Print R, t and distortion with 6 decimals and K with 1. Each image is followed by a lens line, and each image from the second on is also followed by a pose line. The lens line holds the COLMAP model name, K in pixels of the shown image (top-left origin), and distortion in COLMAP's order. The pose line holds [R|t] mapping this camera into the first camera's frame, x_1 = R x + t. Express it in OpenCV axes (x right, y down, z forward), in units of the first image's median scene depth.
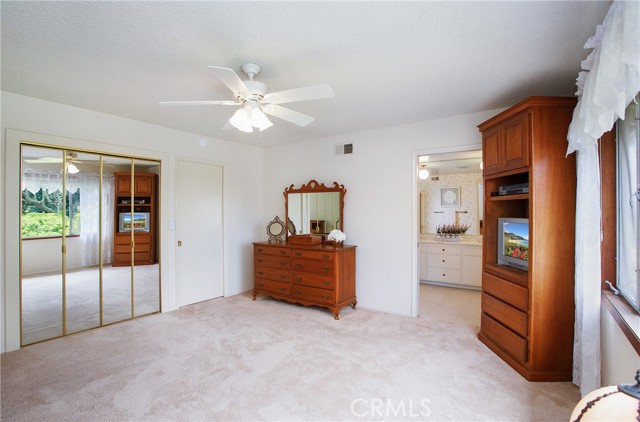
lens RADIAL K [[313.4, 0, 323.5], [0, 313.4, 215.5], [0, 0, 1]] dist [-0.020161, 0.003457]
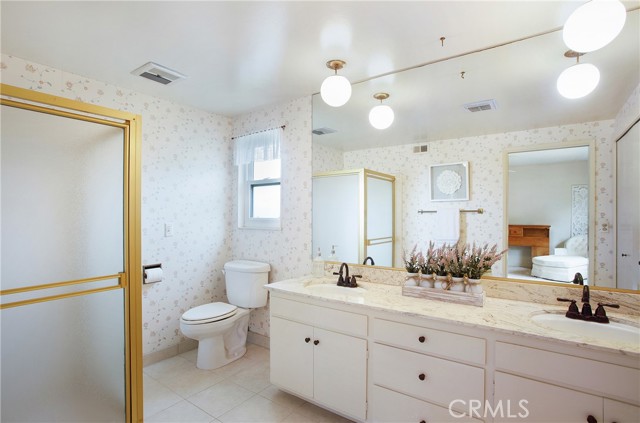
lens RADIAL K [[313.4, 0, 316.5], [0, 313.4, 215.8], [0, 0, 1]] dist [-0.020161, 0.003457]
pose [[0.999784, 0.002634, -0.020592, 0.197510], [-0.002676, 0.999994, -0.002026, -0.002119], [0.020587, 0.002081, 0.999786, 0.479513]]
